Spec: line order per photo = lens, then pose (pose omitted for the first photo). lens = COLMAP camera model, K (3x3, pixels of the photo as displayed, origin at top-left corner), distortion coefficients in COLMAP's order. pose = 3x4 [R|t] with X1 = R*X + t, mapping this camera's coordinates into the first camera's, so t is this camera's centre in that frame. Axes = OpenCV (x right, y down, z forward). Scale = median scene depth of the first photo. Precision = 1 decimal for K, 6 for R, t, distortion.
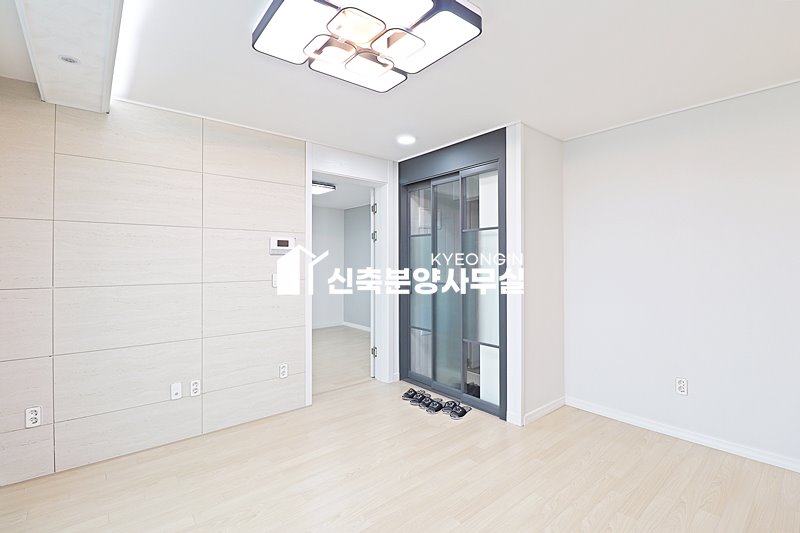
lens RADIAL K [[371.9, 0, 401.2], [0, 371.9, 260.1], [0, 0, 1]] dist [0.000352, -0.014995]
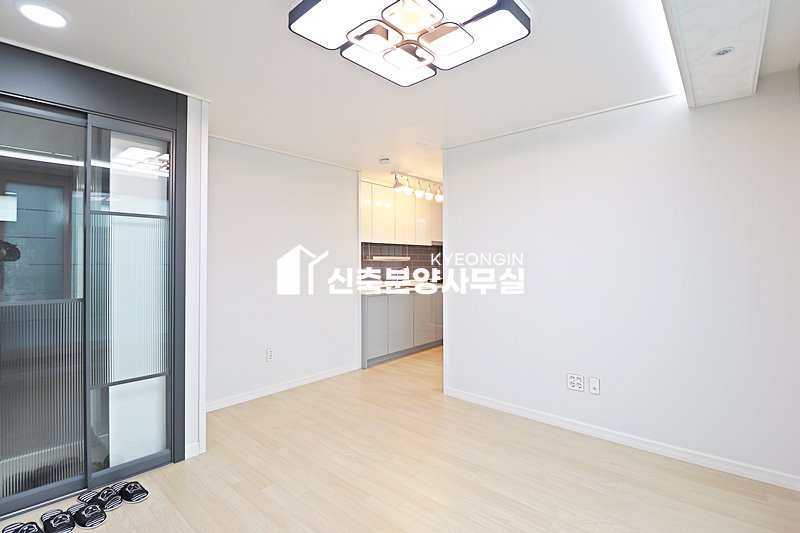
lens RADIAL K [[371.9, 0, 401.2], [0, 371.9, 260.1], [0, 0, 1]] dist [0.000352, -0.014995]
pose [[-0.158568, 0.011724, 0.987279, -0.587744], [-0.001180, 0.999927, -0.012064, 0.009289], [-0.987347, -0.003078, -0.158542, 0.664675]]
